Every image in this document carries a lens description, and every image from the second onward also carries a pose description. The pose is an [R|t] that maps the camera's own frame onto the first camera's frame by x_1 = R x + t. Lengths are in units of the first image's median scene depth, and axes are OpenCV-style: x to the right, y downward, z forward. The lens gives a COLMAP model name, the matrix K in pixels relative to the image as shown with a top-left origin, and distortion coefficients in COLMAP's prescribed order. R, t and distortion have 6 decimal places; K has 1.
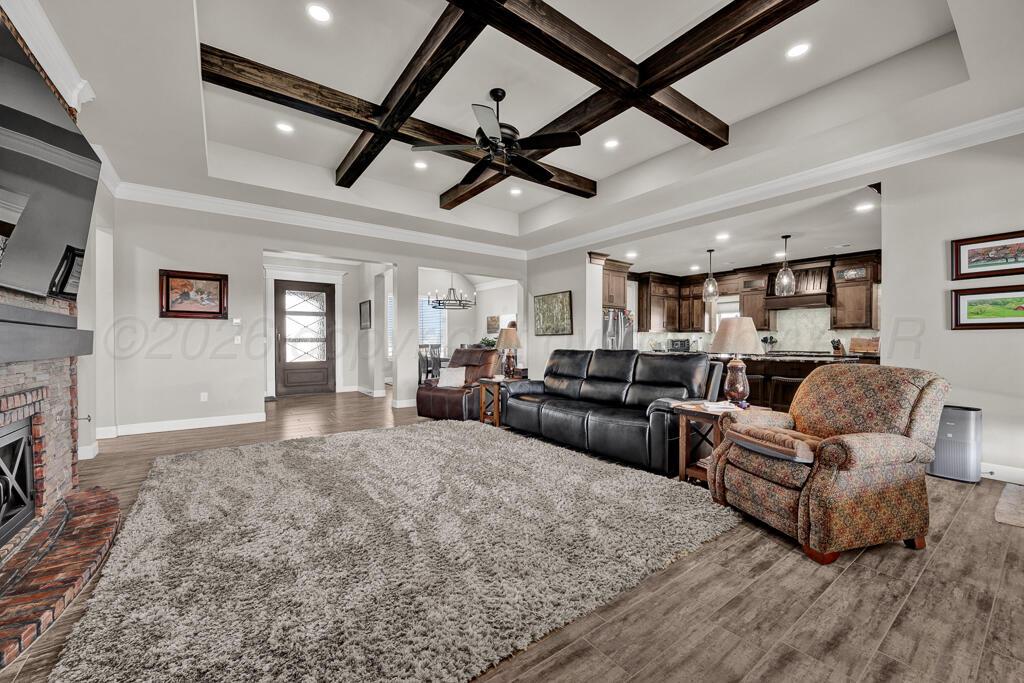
lens RADIAL K [[407.2, 0, 512.0], [0, 407.2, 341.5], [0, 0, 1]] dist [-0.000058, -0.000021]
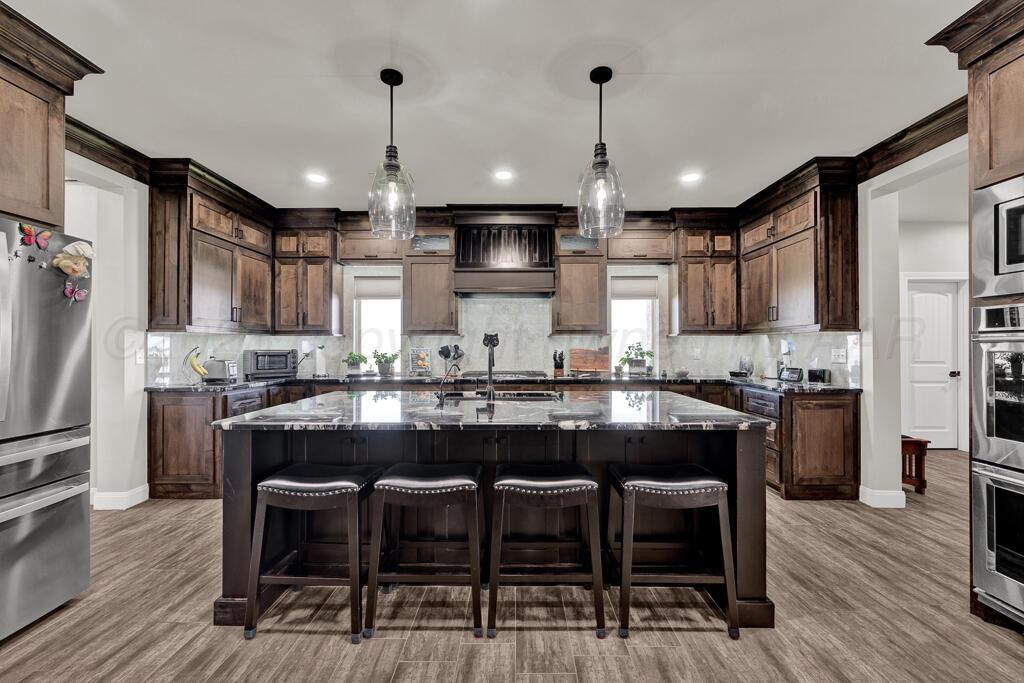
lens RADIAL K [[432.9, 0, 512.0], [0, 432.9, 341.5], [0, 0, 1]] dist [-0.000841, -0.000229]
pose [[0.606935, 0.006621, 0.794724, 0.208163], [0.002515, 0.999944, -0.010251, -0.010431], [-0.794747, 0.008220, 0.606885, 0.541955]]
